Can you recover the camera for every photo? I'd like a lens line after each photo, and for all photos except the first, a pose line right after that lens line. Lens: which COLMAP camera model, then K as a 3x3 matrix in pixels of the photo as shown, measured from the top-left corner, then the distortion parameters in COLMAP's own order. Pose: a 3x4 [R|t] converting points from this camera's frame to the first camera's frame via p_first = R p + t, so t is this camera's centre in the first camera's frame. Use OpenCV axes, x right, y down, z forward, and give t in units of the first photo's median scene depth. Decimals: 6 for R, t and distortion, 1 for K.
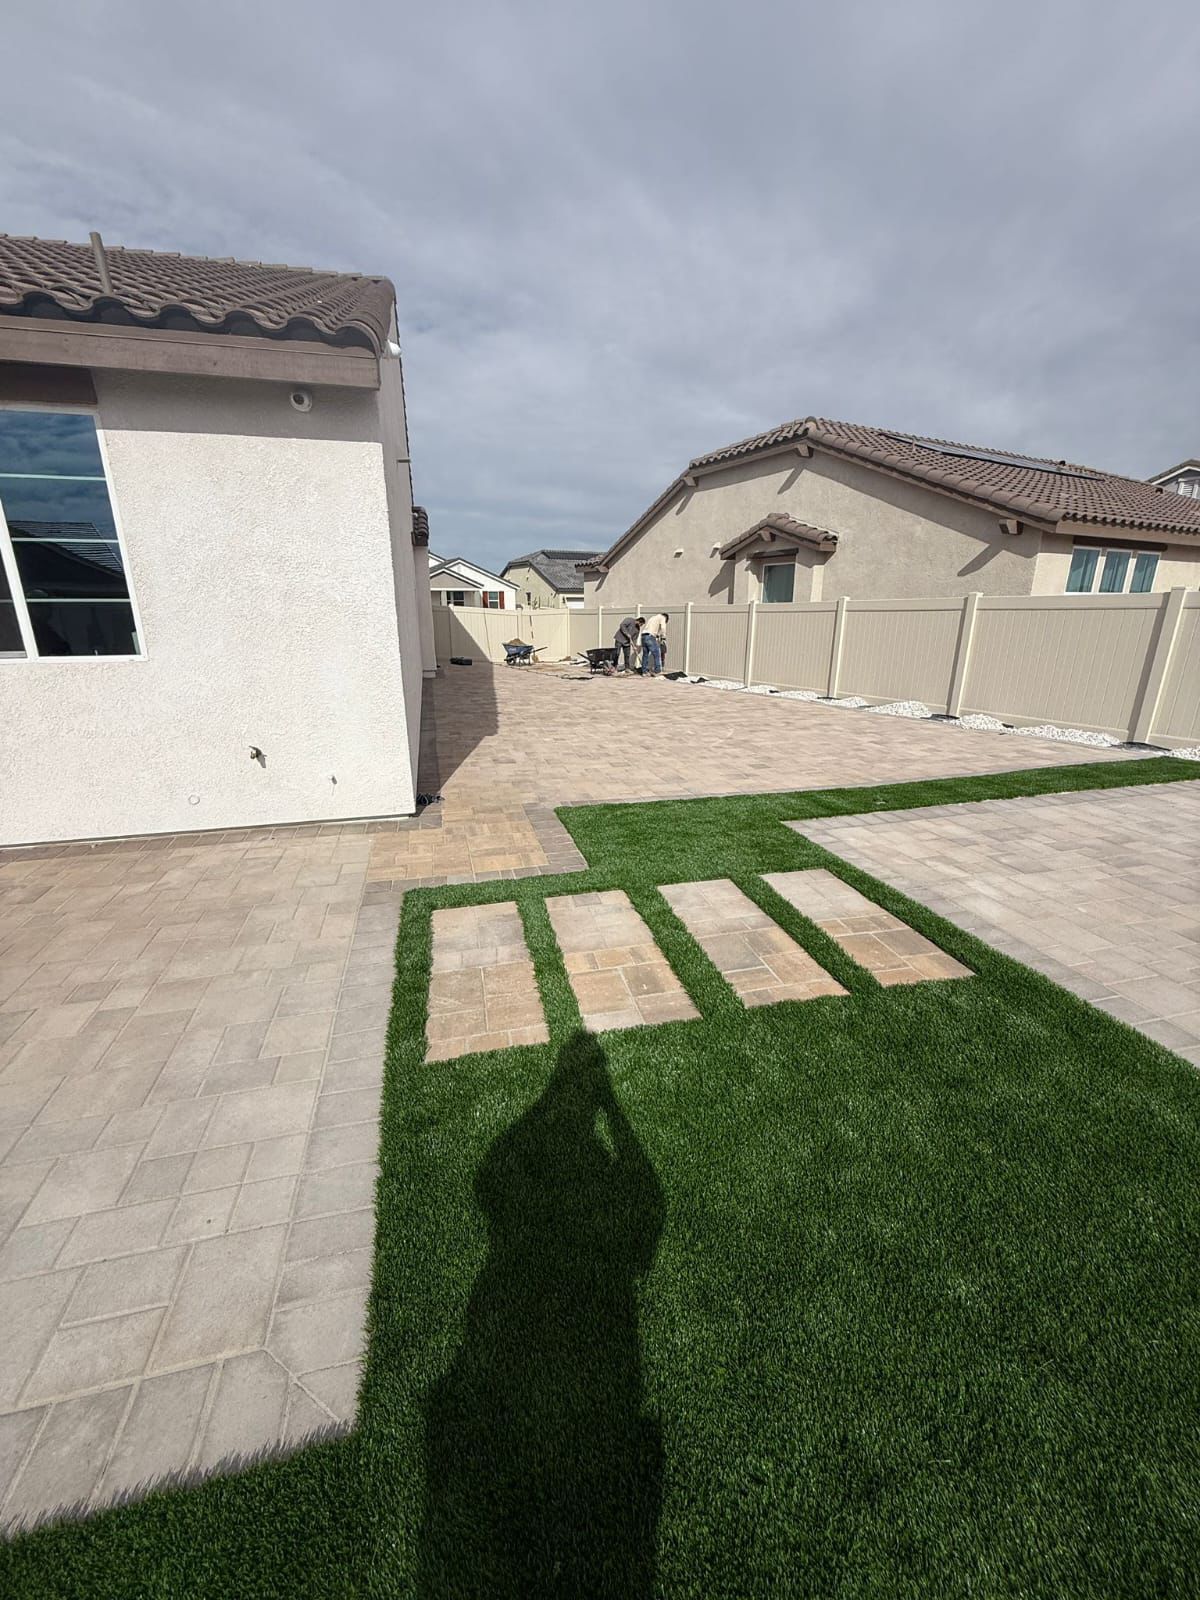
lens RADIAL K [[669.6, 0, 600.0], [0, 669.6, 800.0], [0, 0, 1]] dist [-0.000607, 0.014304]
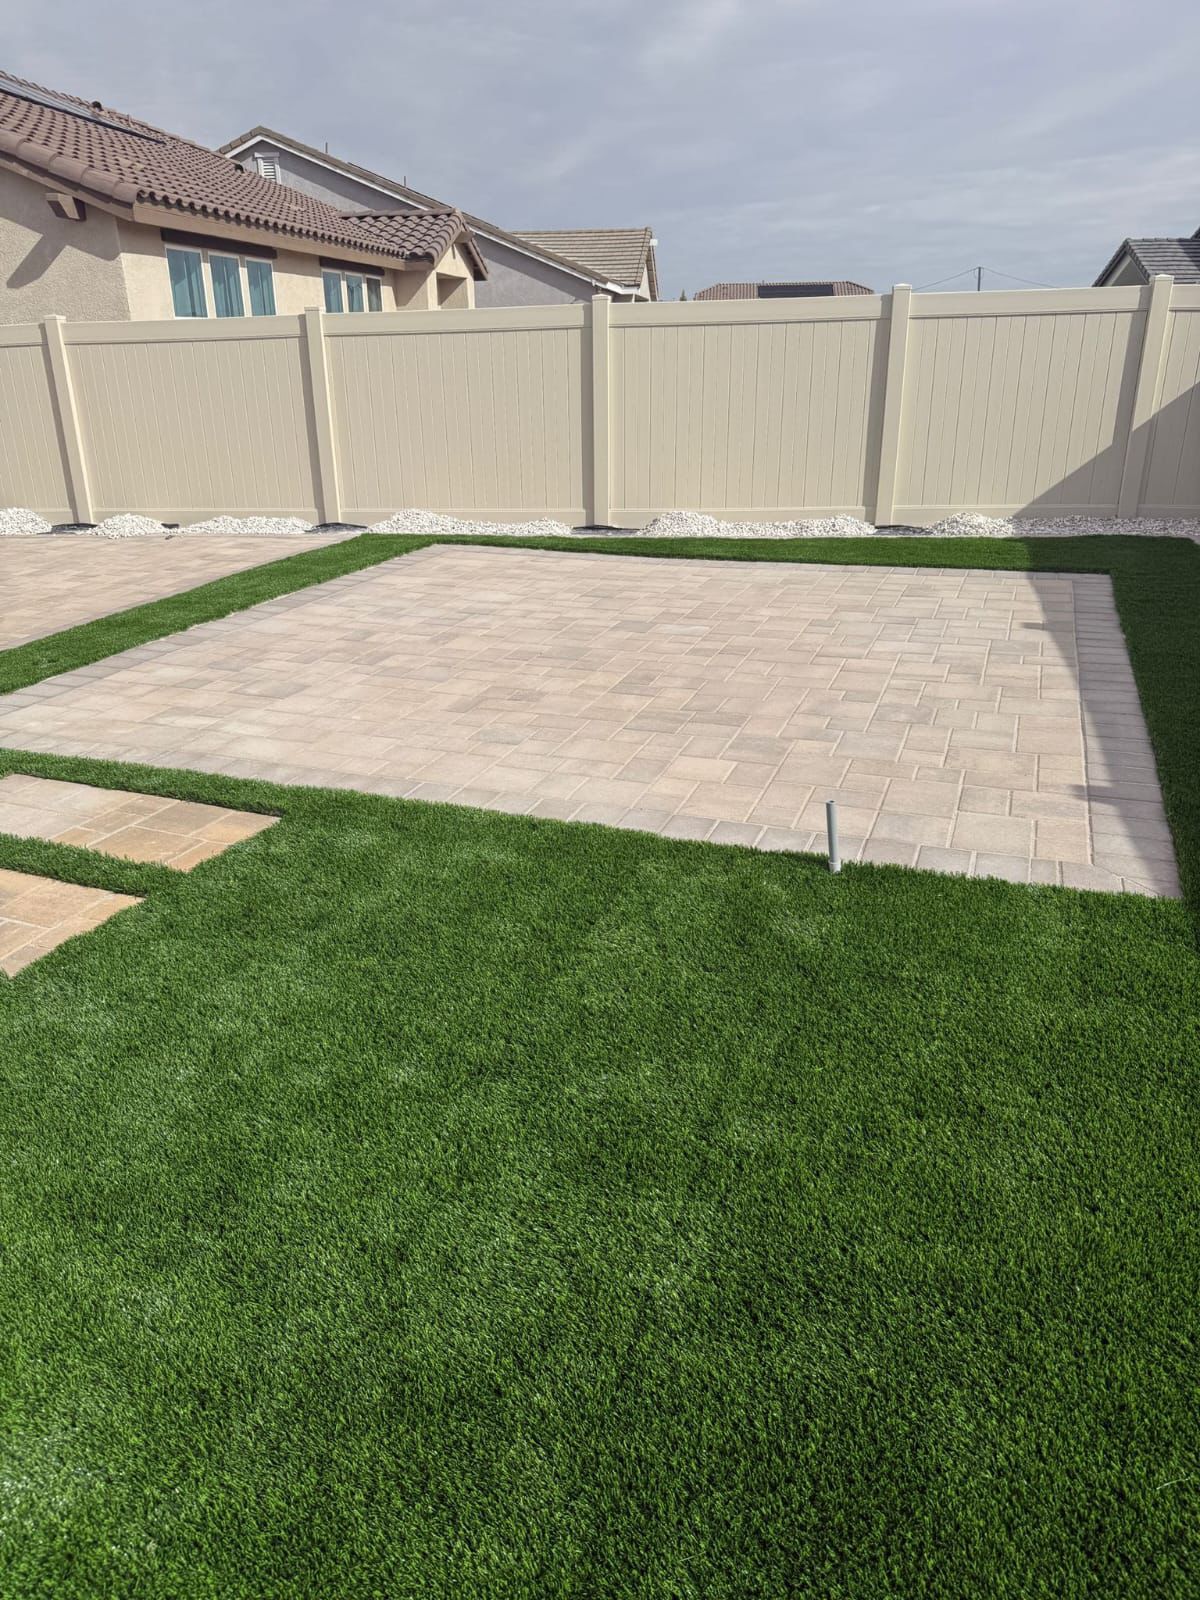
lens RADIAL K [[1161.0, 0, 600.0], [0, 1161.0, 800.0], [0, 0, 1]] dist [0.005739, -0.005608]
pose [[0.605350, -0.309344, 0.733388, -0.113048], [0.241874, 0.949309, 0.200773, 0.036906], [-0.758319, 0.055849, 0.649486, -0.083645]]
